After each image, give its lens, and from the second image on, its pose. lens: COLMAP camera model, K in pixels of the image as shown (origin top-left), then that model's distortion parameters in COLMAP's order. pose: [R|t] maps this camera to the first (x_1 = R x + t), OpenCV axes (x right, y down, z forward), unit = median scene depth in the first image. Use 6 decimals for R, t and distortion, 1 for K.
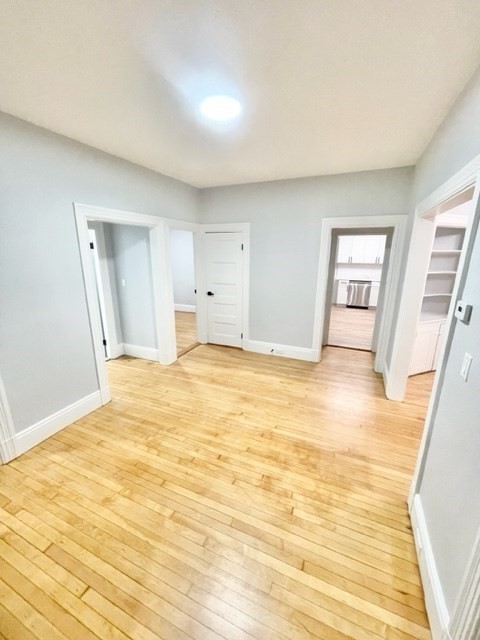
lens RADIAL K [[256.9, 0, 239.6], [0, 256.9, 319.5], [0, 0, 1]] dist [-0.006755, 0.000839]
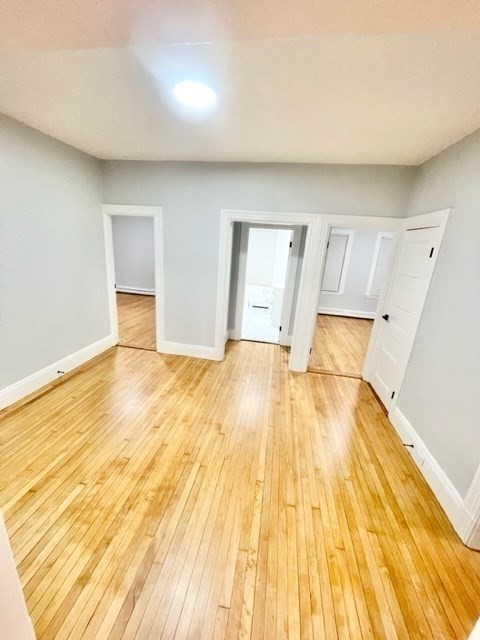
lens RADIAL K [[256.9, 0, 239.0], [0, 256.9, 319.0], [0, 0, 1]] dist [-0.006755, 0.000839]
pose [[0.240525, 0.285535, -0.927695, 0.827756], [-0.311116, 0.928006, 0.204967, -0.220588], [0.919432, 0.239321, 0.312043, 0.791721]]
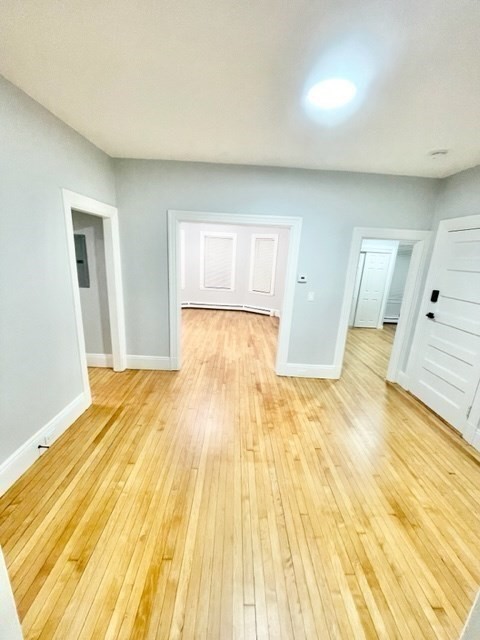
lens RADIAL K [[256.9, 0, 238.5], [0, 256.9, 319.1], [0, 0, 1]] dist [-0.006755, 0.000839]
pose [[-0.401175, -0.251428, 0.880819, -0.684412], [0.180025, 0.921196, 0.344948, -0.356808], [-0.898137, 0.296954, -0.324298, 1.351664]]
